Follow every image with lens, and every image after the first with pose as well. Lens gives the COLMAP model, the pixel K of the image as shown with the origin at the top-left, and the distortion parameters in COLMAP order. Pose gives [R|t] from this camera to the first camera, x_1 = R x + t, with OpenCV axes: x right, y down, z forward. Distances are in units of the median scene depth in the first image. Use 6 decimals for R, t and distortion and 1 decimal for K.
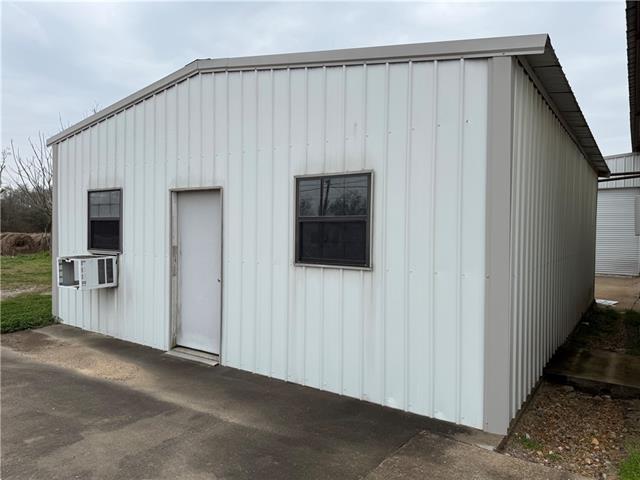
lens RADIAL K [[464.4, 0, 304.4], [0, 464.4, 238.2], [0, 0, 1]] dist [0.038868, -0.001956]
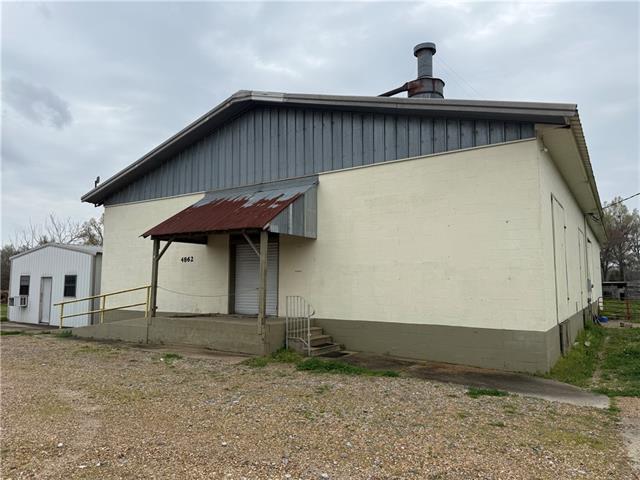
lens RADIAL K [[445.7, 0, 320.0], [0, 445.7, 240.0], [0, 0, 1]] dist [0.089948, -0.129257]
pose [[0.998907, 0.001853, 0.046709, 1.660912], [0.004025, 0.992094, -0.125436, 0.056065], [-0.046572, 0.125487, 0.991002, -2.522707]]
